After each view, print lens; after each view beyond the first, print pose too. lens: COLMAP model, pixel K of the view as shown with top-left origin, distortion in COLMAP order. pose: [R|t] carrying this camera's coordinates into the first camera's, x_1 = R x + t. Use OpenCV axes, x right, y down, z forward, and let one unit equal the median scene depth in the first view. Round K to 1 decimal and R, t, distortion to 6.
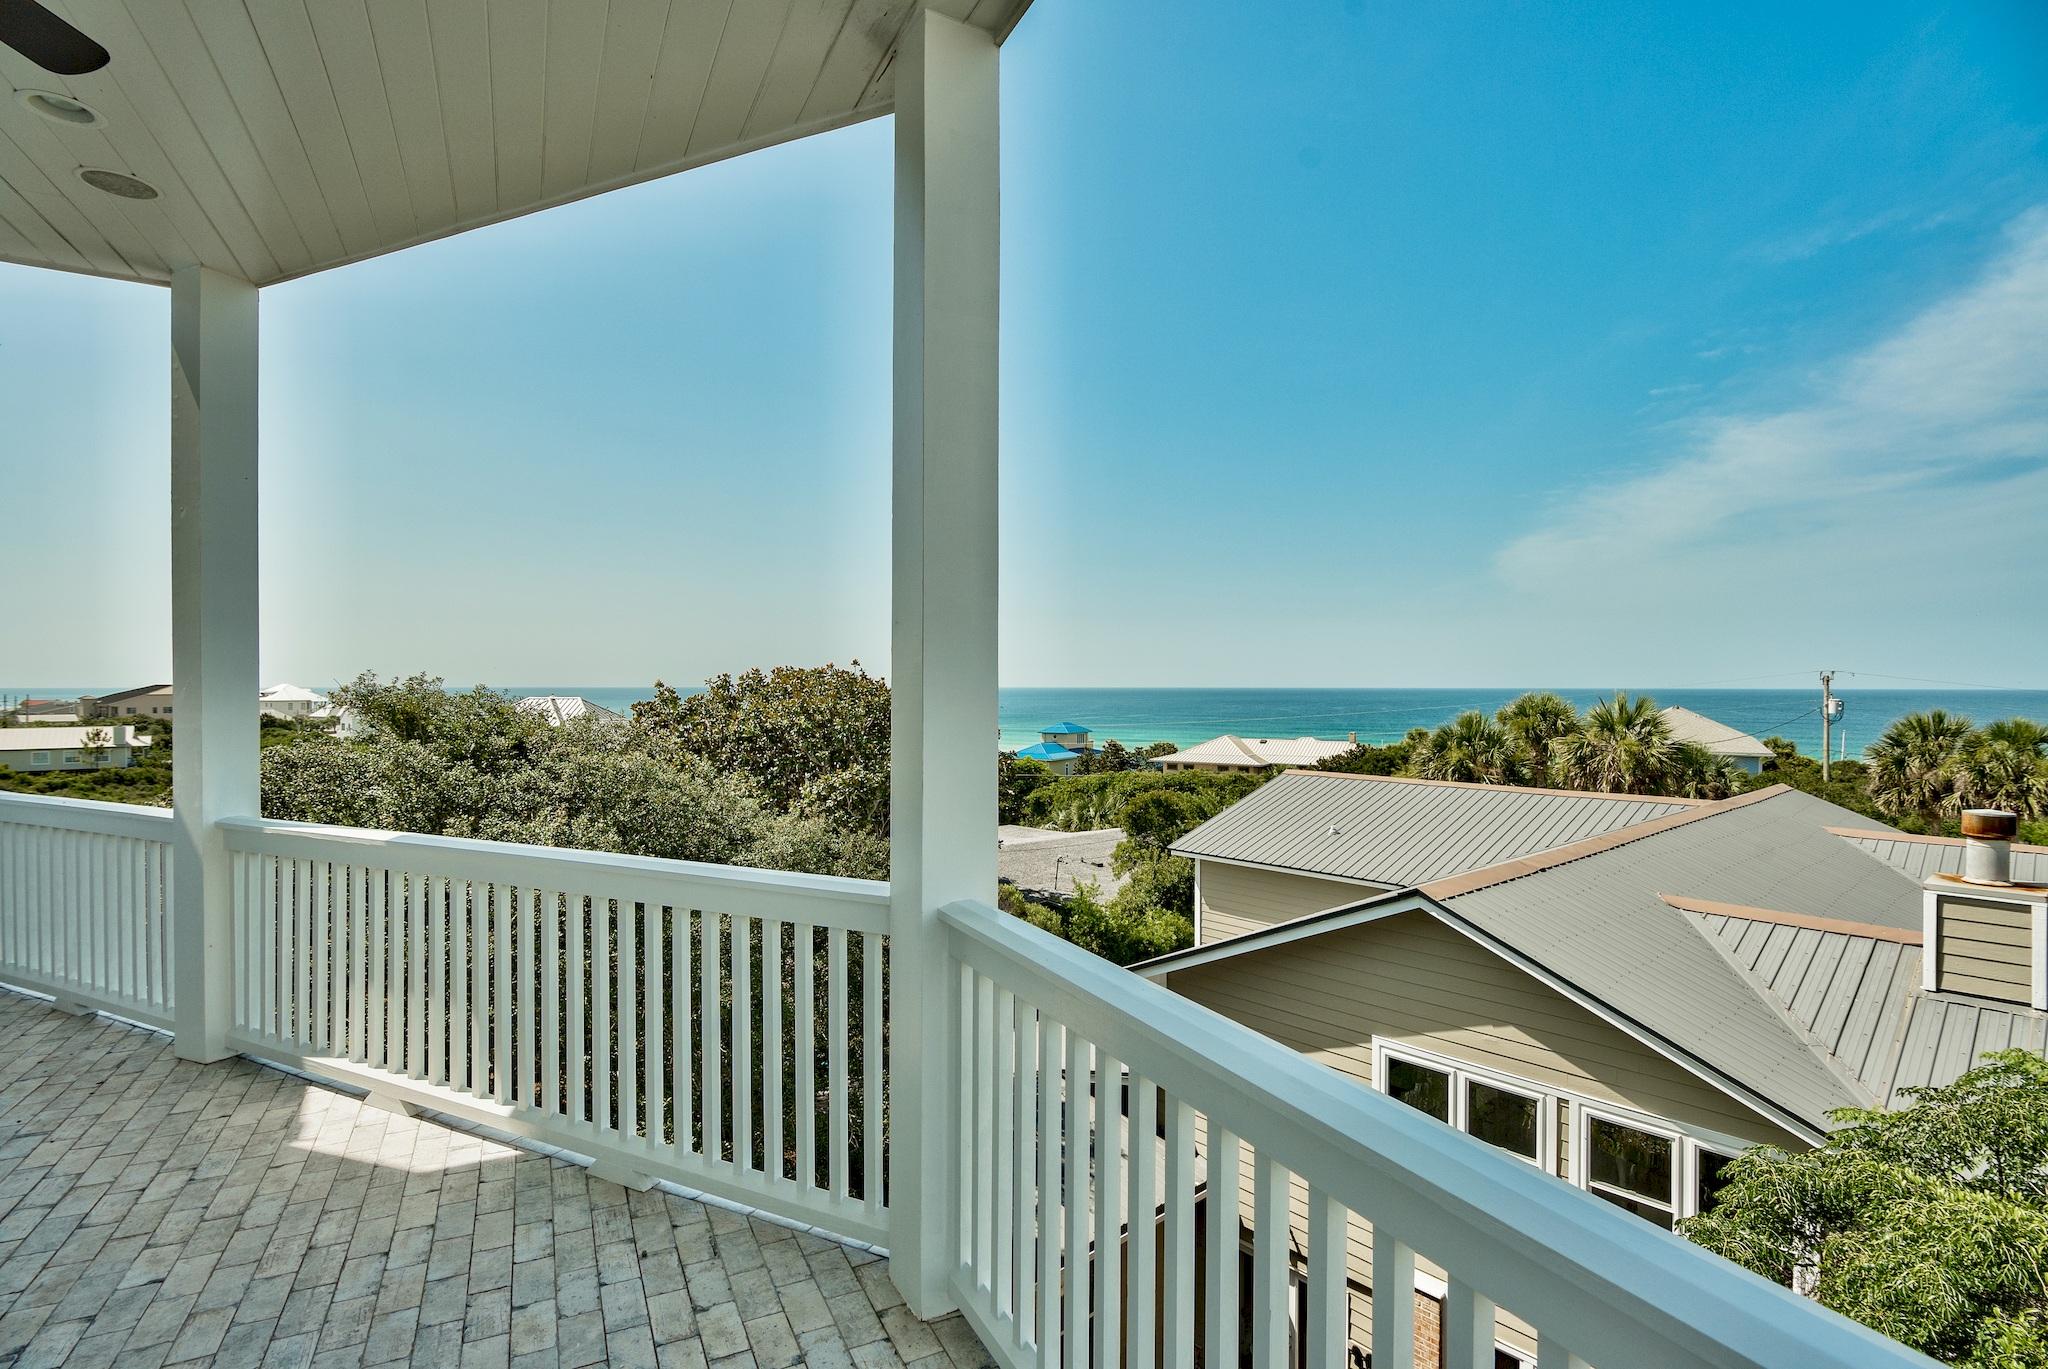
lens RADIAL K [[1013.6, 0, 1072.9], [0, 1013.6, 697.9], [0, 0, 1]] dist [-0.002079, -0.000401]
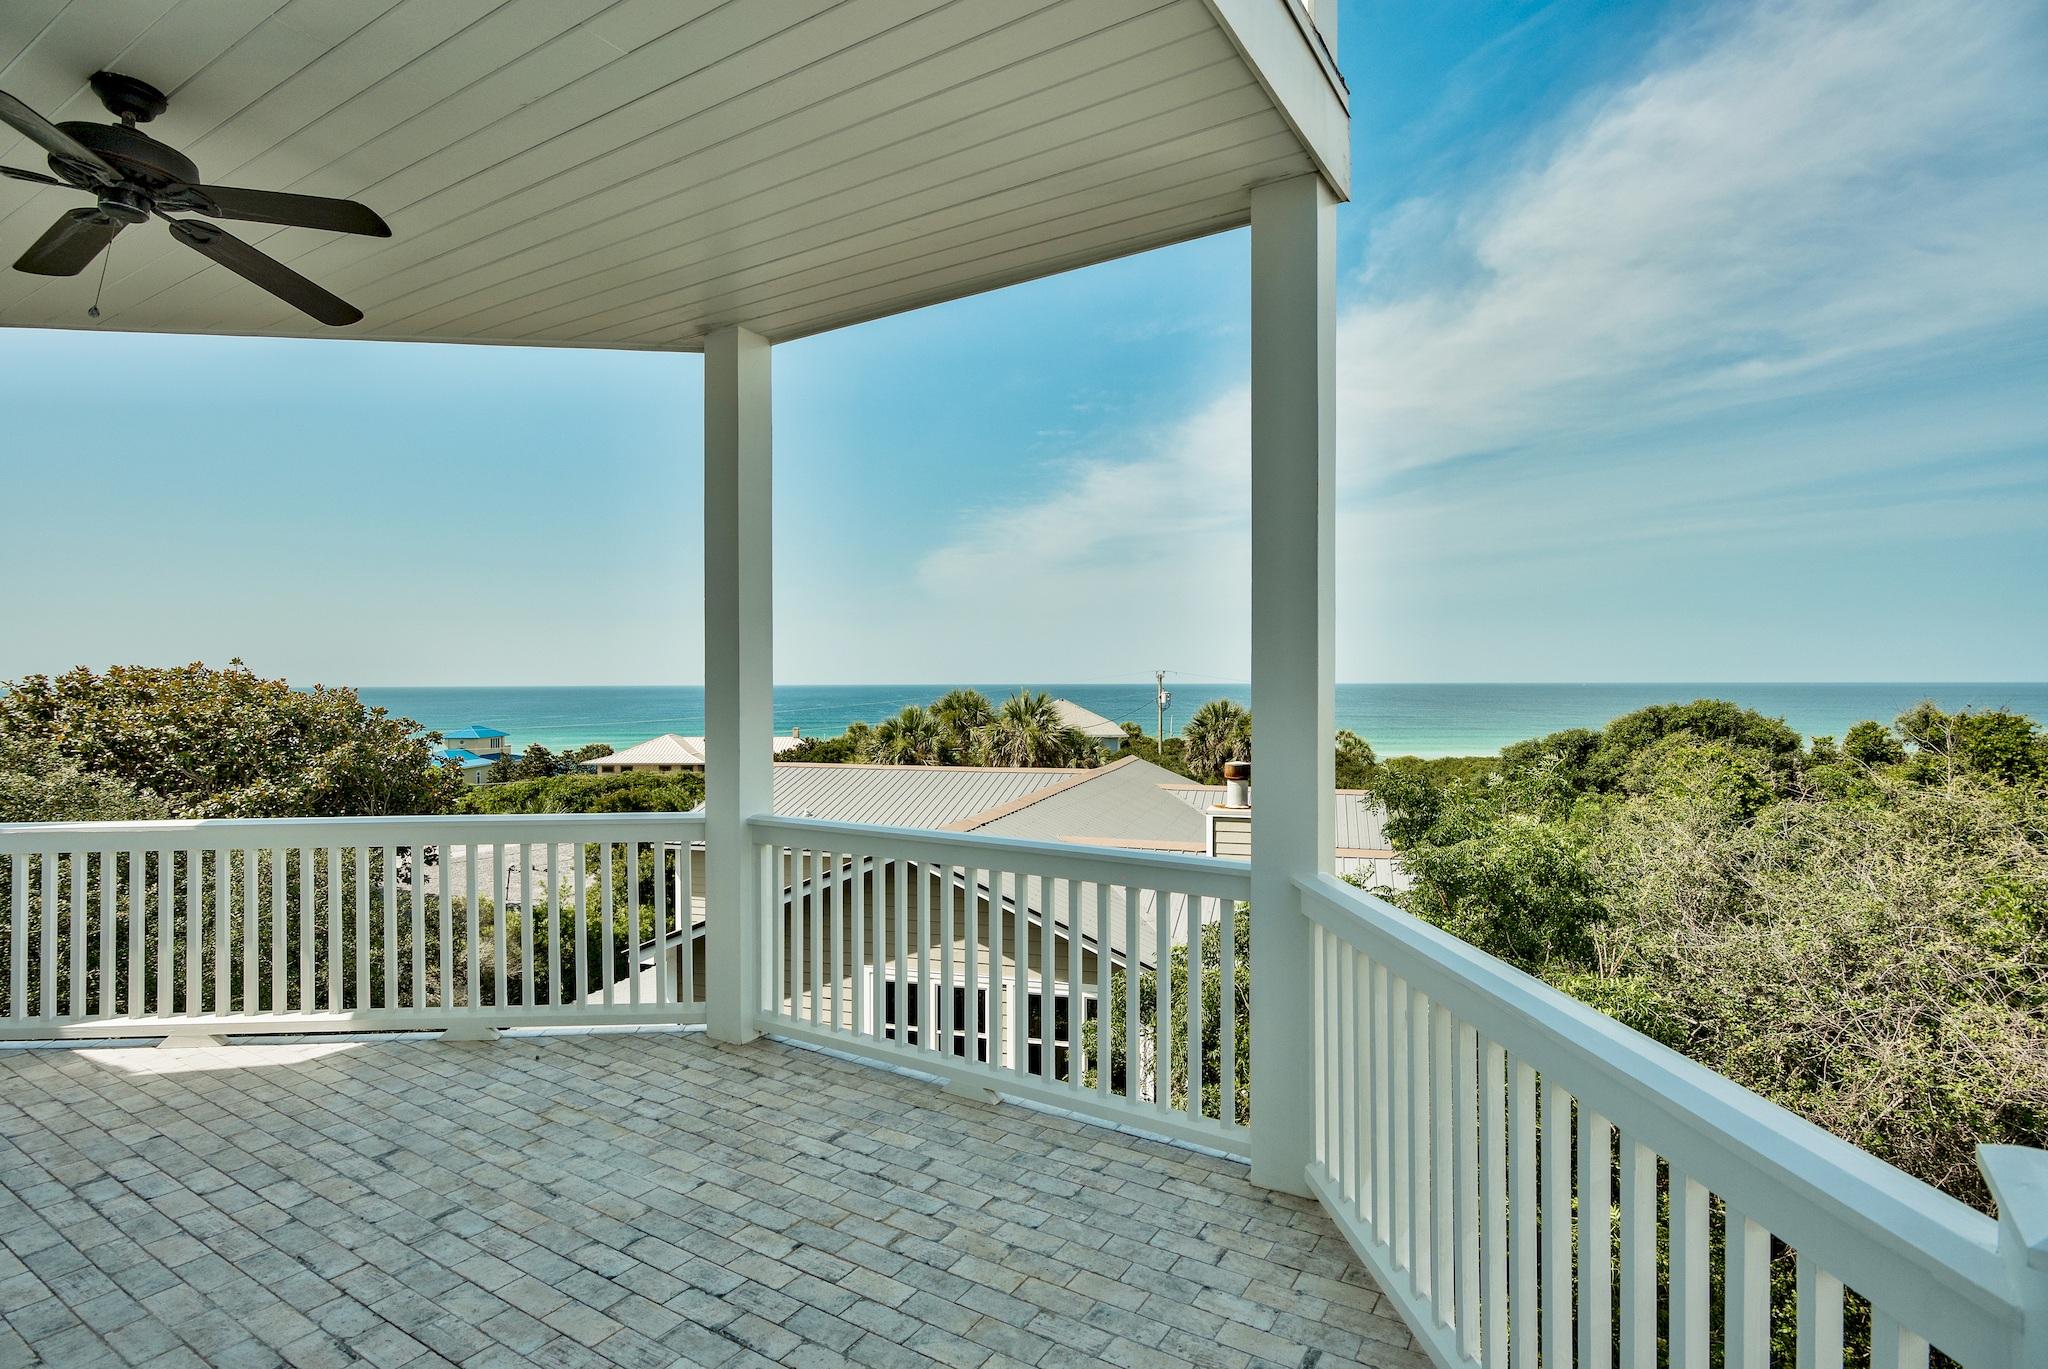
lens RADIAL K [[1029.7, 0, 1025.7], [0, 1029.7, 696.2], [0, 0, 1]] dist [-0.000552, -0.000060]
pose [[0.874209, -0.012572, 0.485387, -0.075718], [0.011815, 0.999920, 0.004619, -0.002116], [-0.485406, 0.001697, 0.874287, -0.111400]]
